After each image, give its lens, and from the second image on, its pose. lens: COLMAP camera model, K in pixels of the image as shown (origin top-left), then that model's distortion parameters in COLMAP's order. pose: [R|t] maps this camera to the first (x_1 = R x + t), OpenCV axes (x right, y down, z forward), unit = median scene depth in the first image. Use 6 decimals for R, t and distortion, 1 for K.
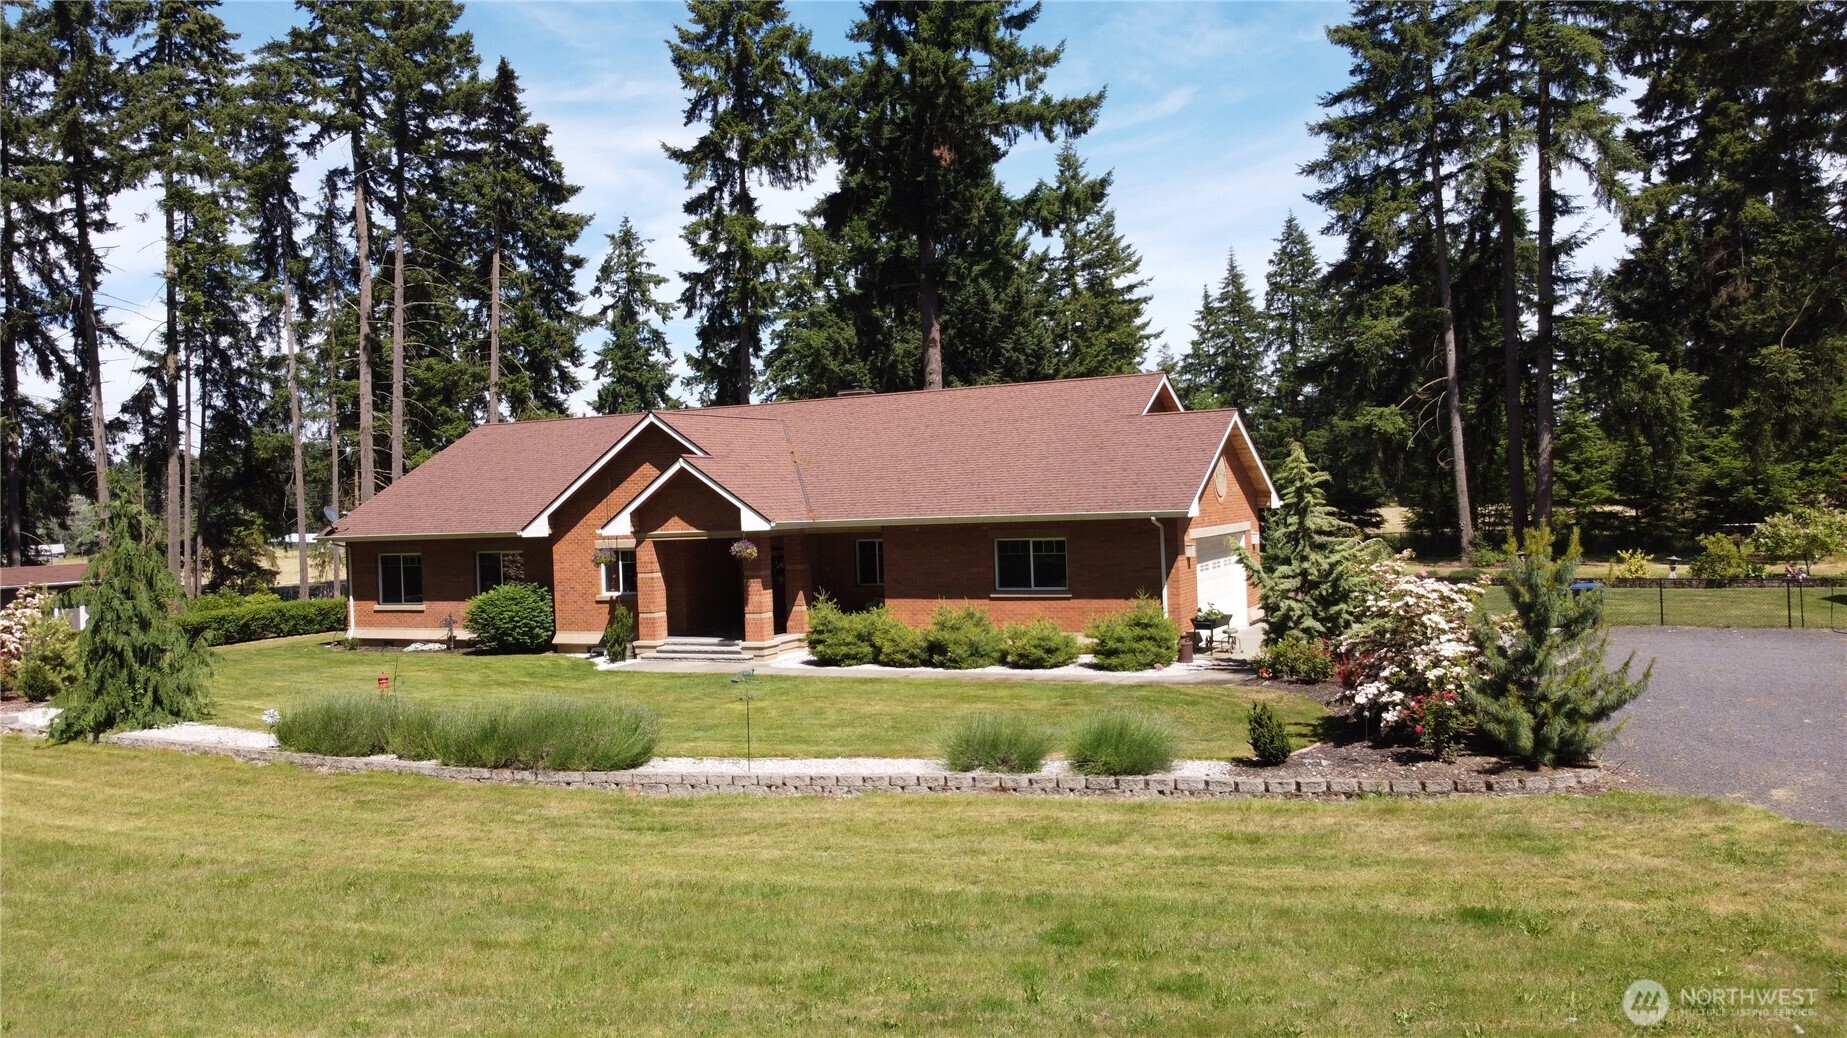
lens RADIAL K [[1358.0, 0, 923.5], [0, 1358.0, 519.0], [0, 0, 1]] dist [0.001176, -0.001155]
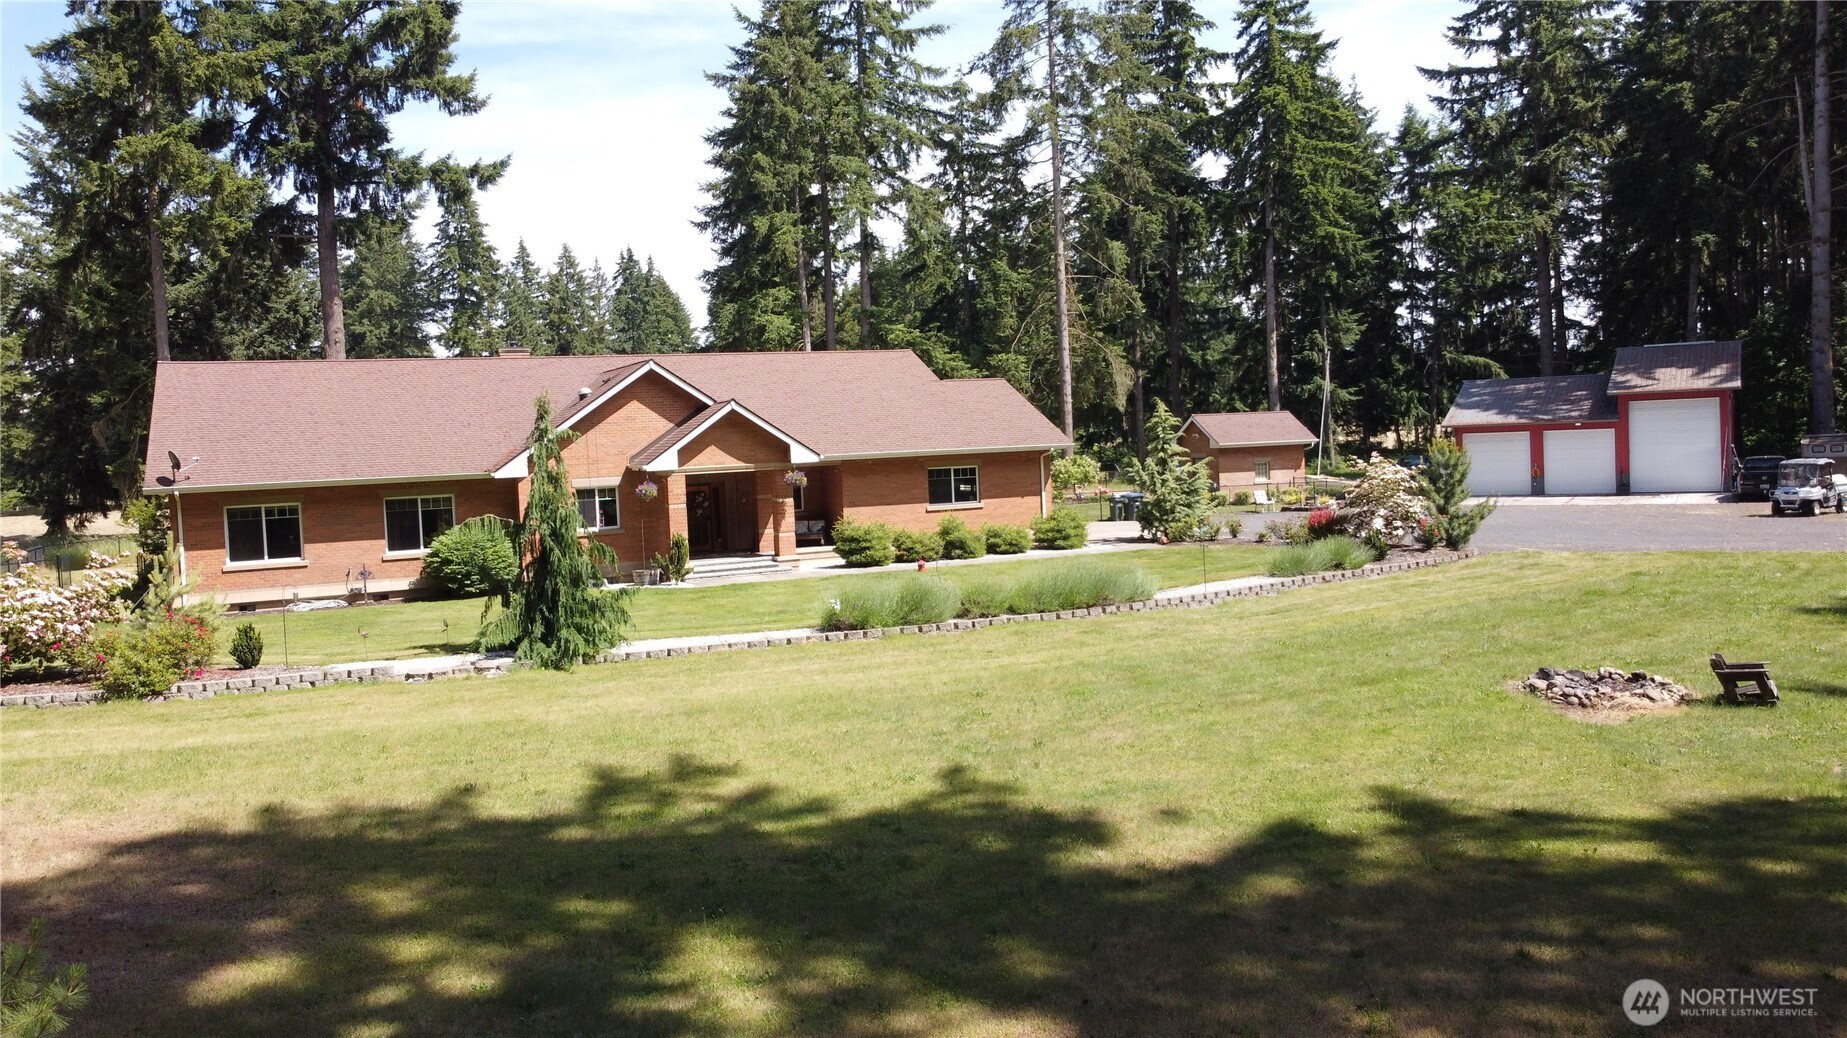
lens RADIAL K [[1384.7, 0, 923.5], [0, 1384.7, 519.0], [0, 0, 1]] dist [-0.001953, -0.001493]
pose [[0.642669, -0.036228, 0.765287, -0.814257], [0.028309, 0.999322, 0.023534, 0.026682], [-0.765621, 0.006540, 0.643259, 0.095866]]
